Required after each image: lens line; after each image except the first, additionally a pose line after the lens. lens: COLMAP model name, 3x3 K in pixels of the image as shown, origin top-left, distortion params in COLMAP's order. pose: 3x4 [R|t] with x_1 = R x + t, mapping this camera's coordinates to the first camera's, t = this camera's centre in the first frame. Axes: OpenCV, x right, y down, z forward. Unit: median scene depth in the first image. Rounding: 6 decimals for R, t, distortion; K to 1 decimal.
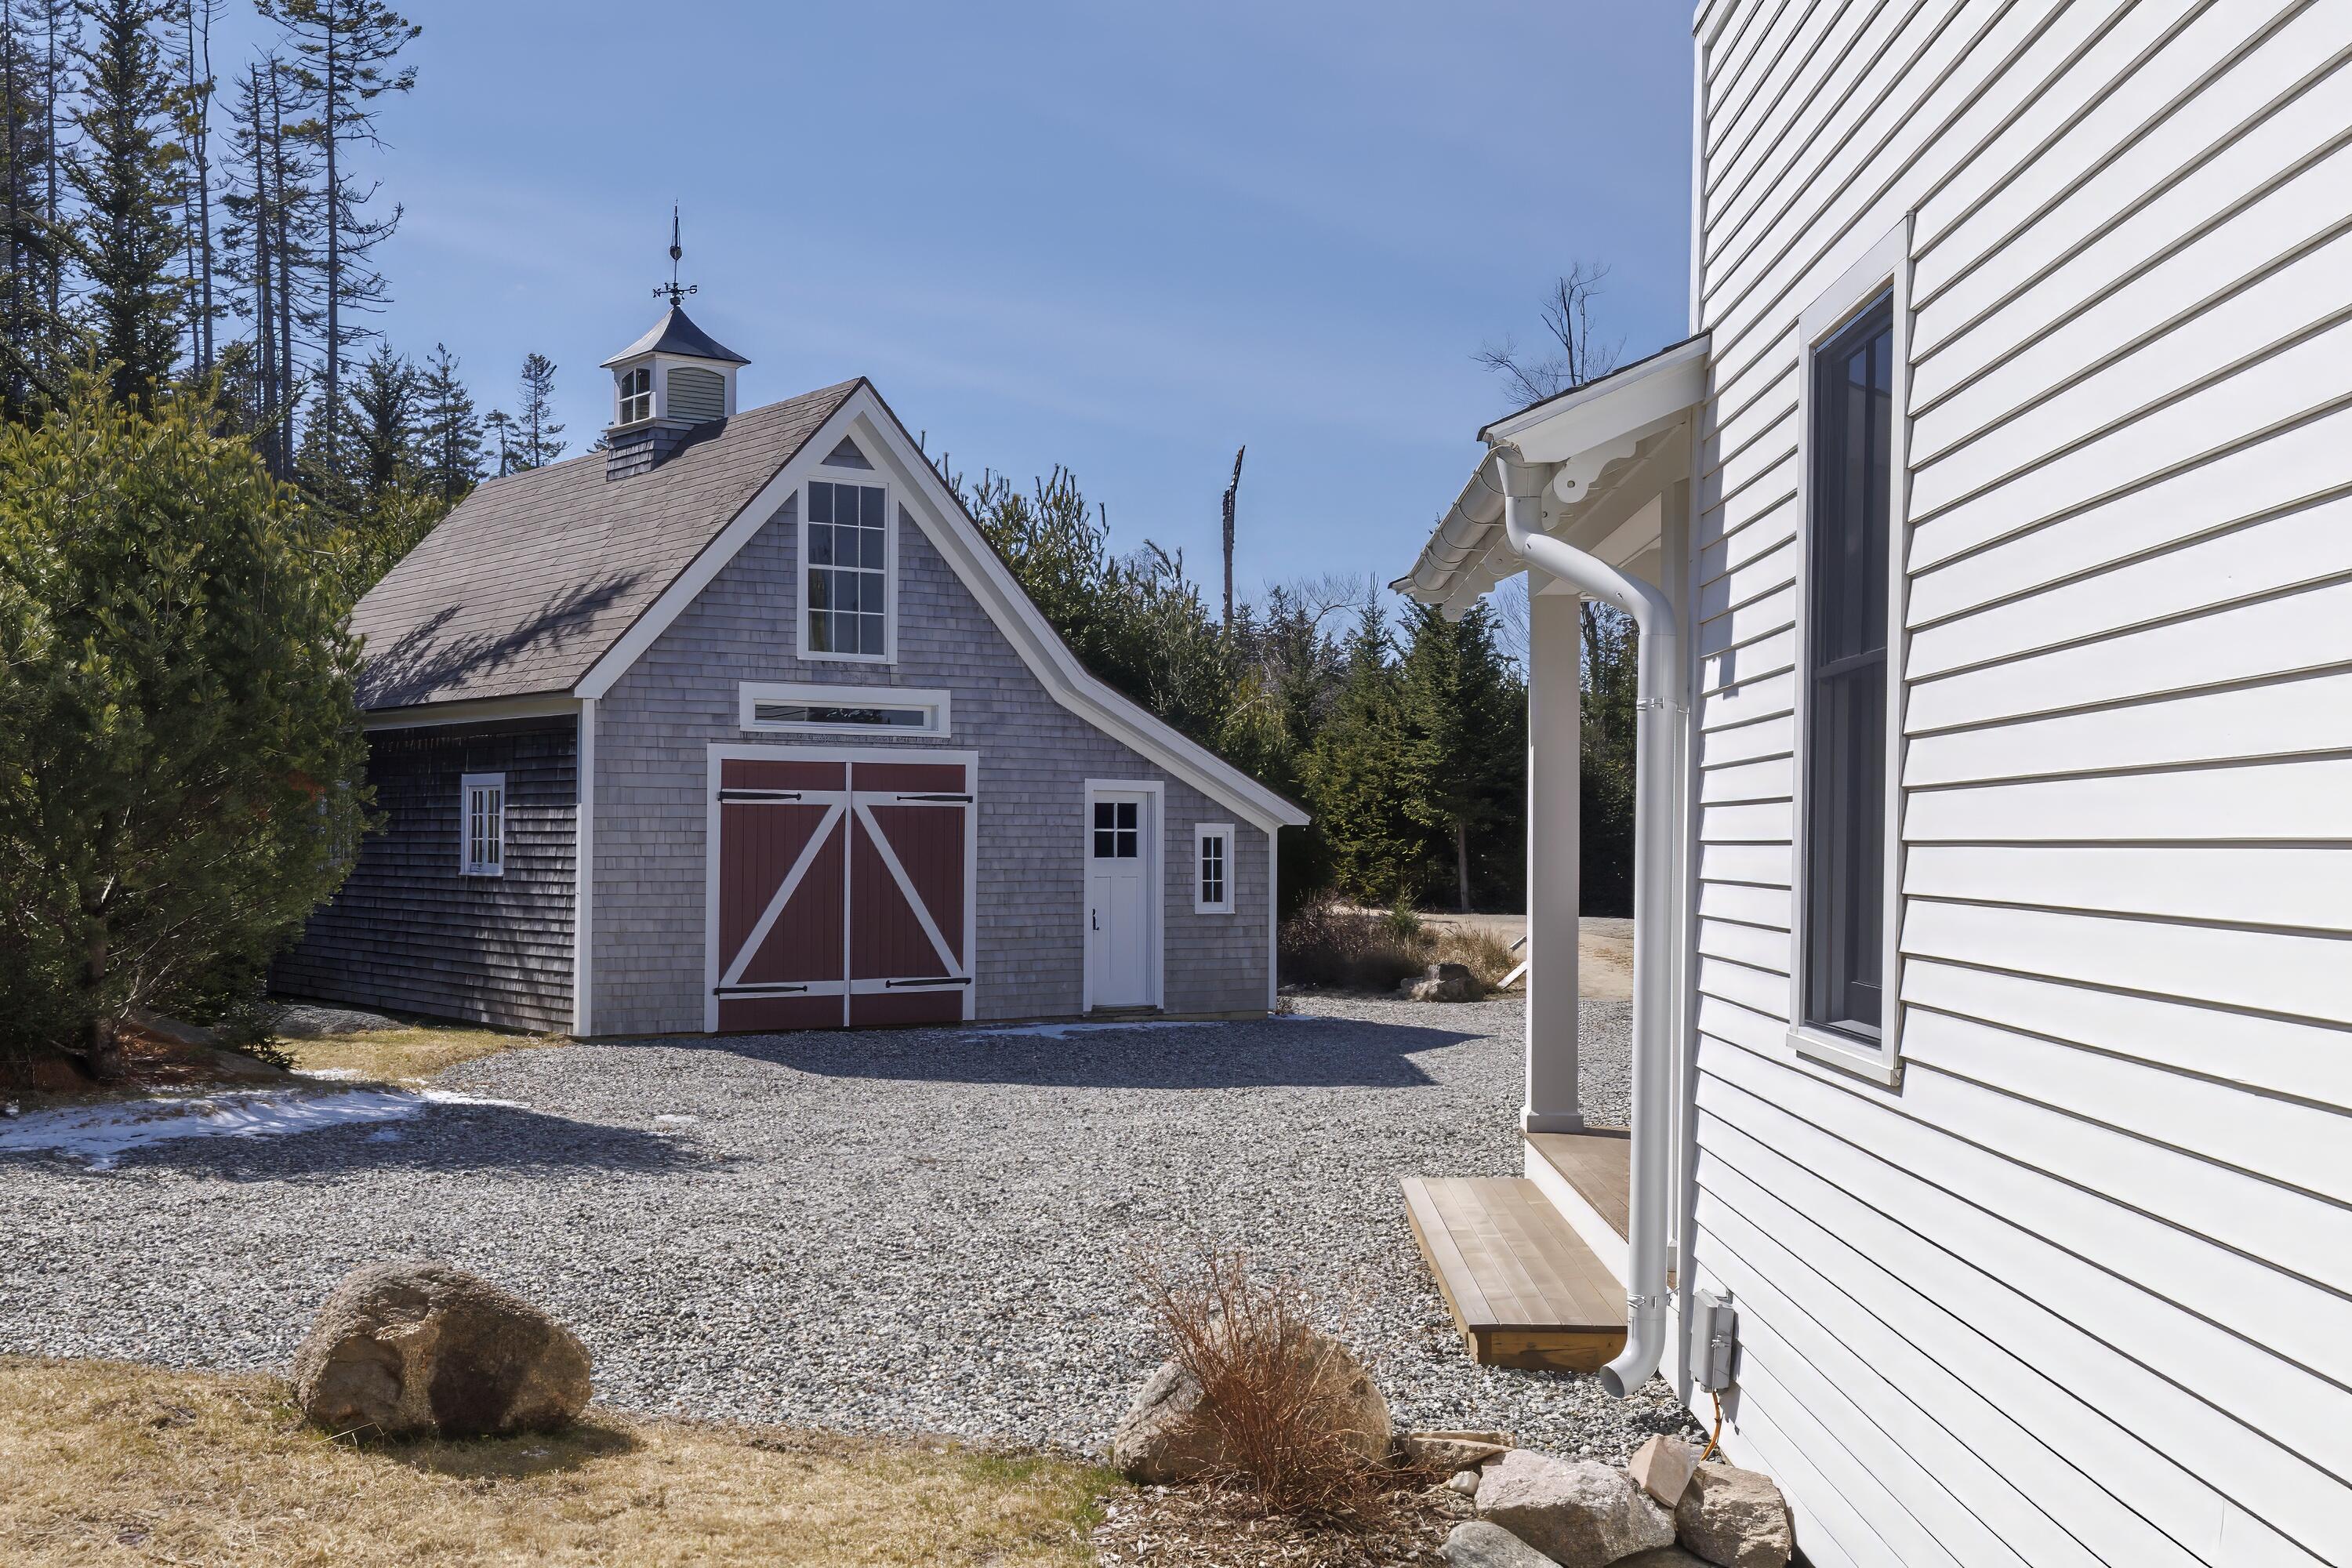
lens RADIAL K [[2360.9, 0, 1176.0], [0, 2360.9, 792.3], [0, 0, 1]] dist [0.031323, 0.000000]
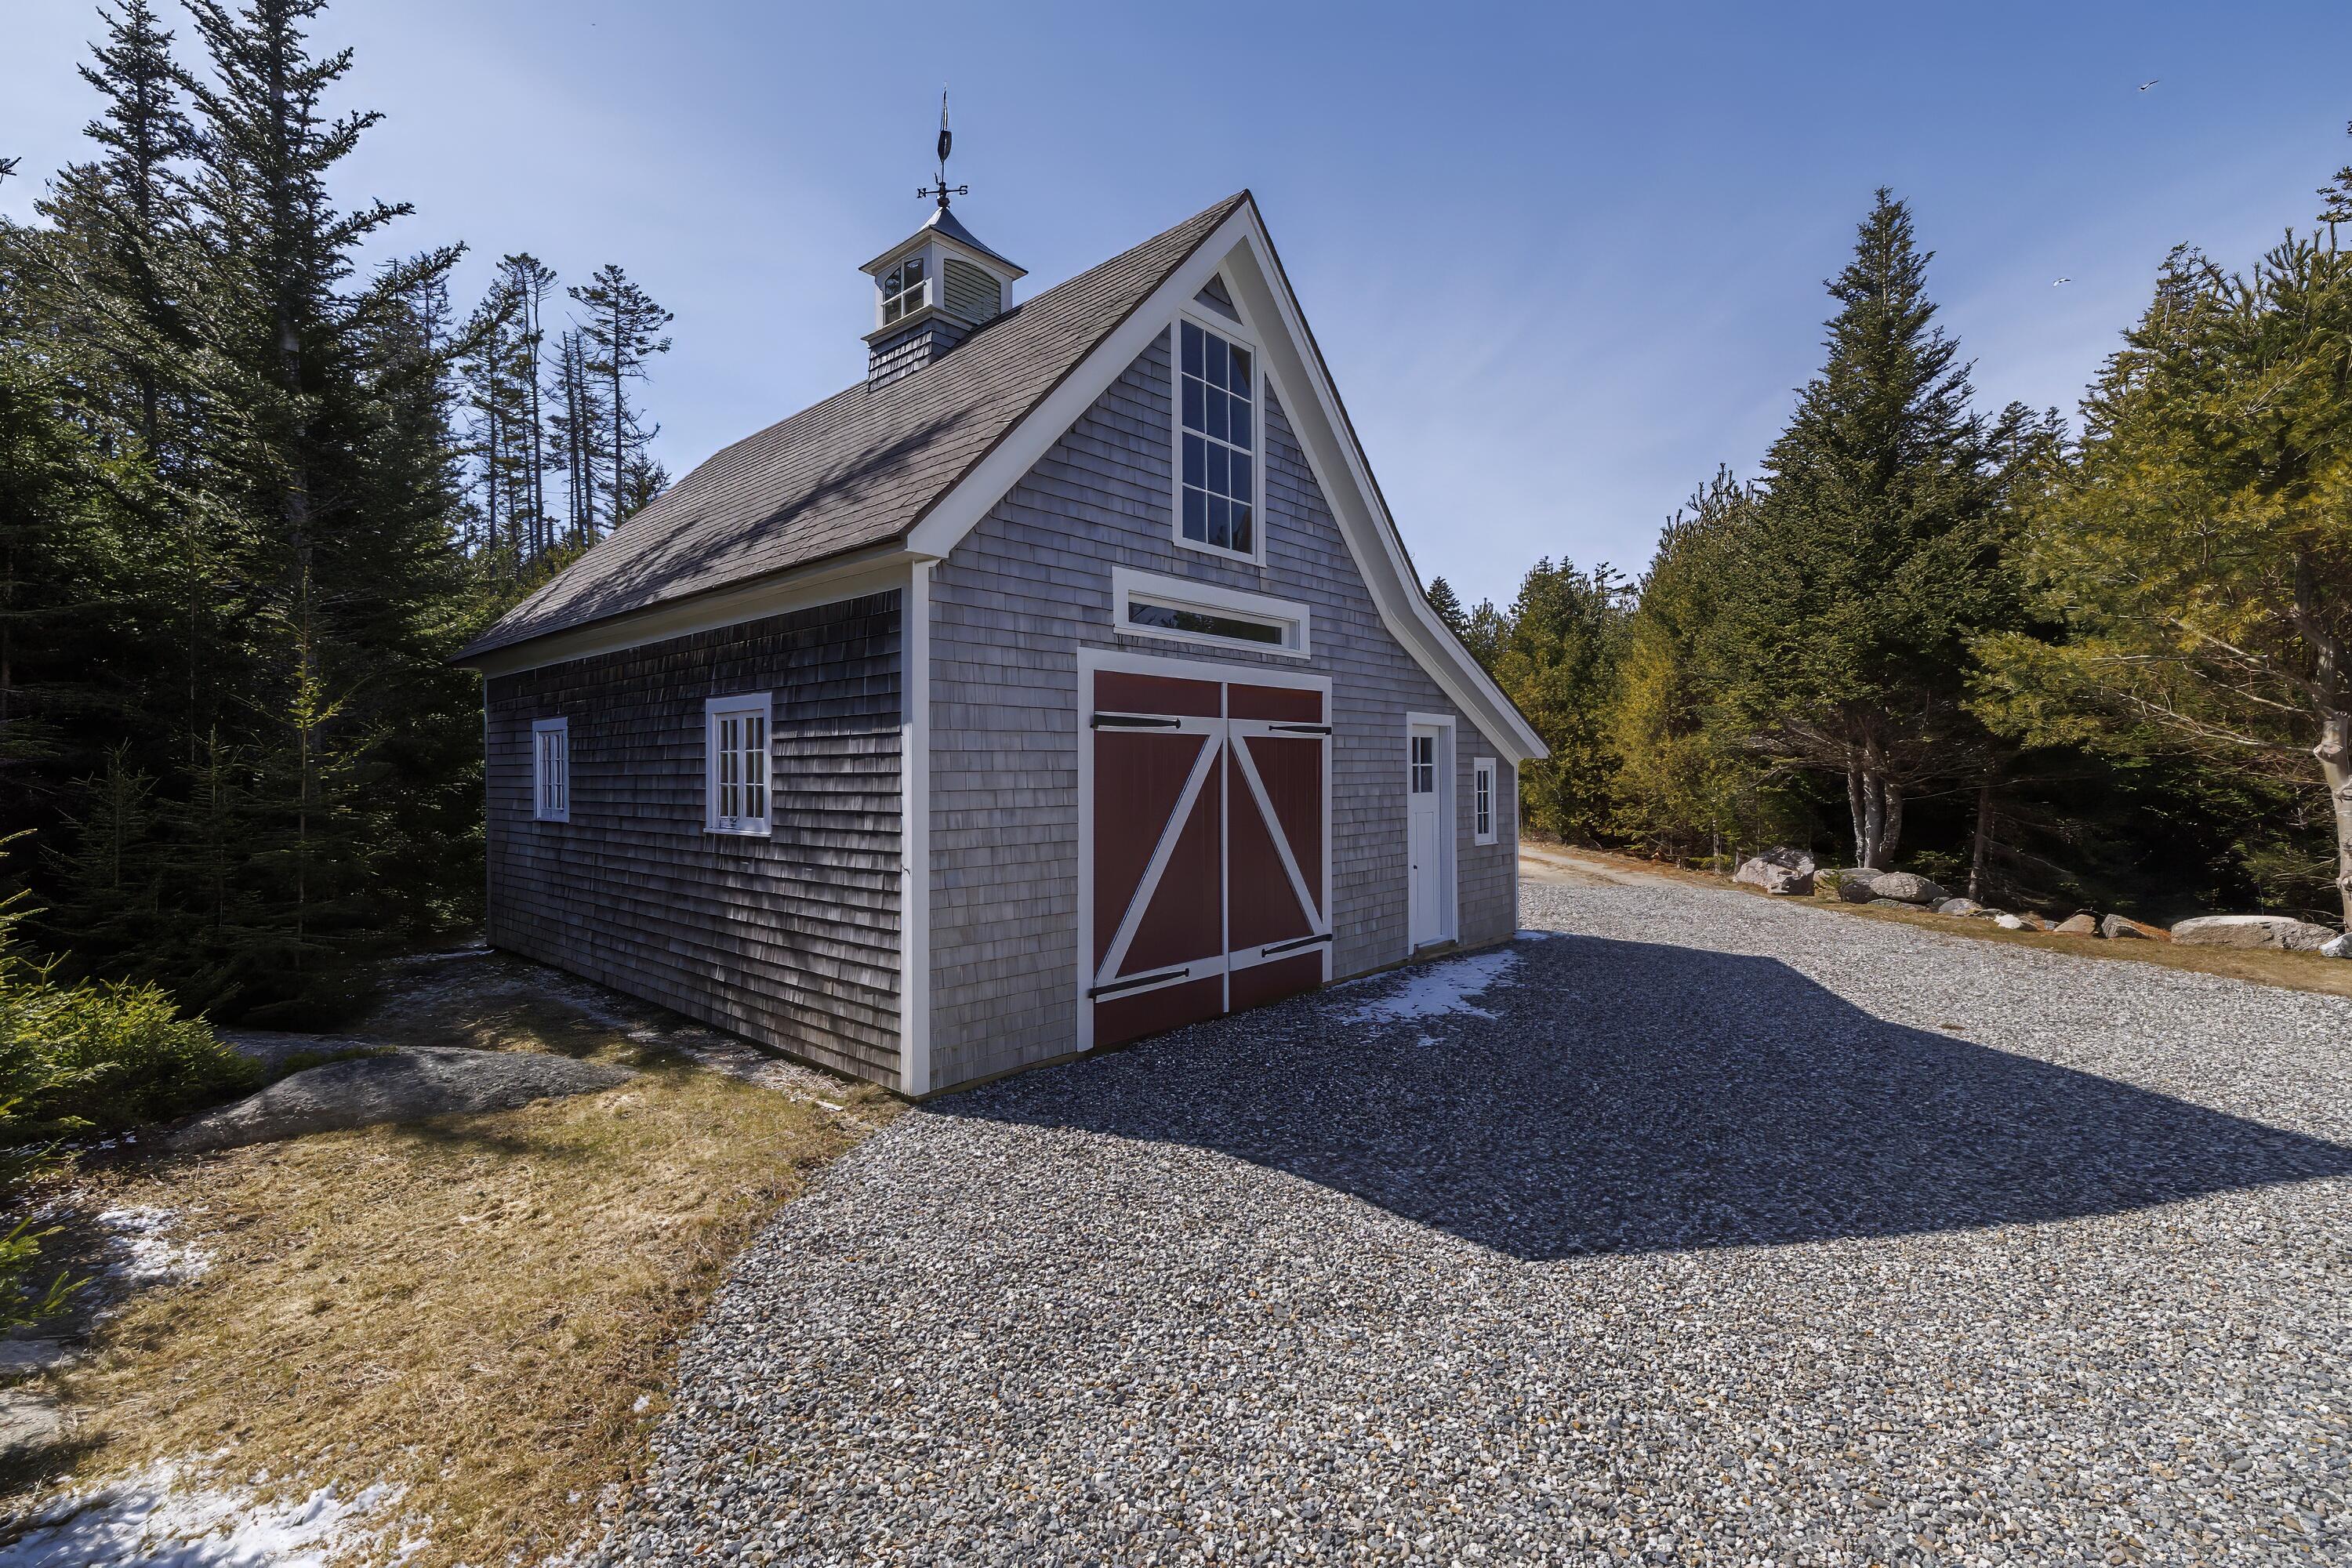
lens RADIAL K [[1010.4, 0, 1221.8], [0, 1010.4, 764.2], [0, 0, 1]] dist [0.013982, -0.000778]
pose [[0.983896, -0.009416, 0.178496, -0.201686], [0.006994, 0.999875, 0.014195, 0.010230], [-0.178607, -0.012718, 0.983838, 0.665209]]
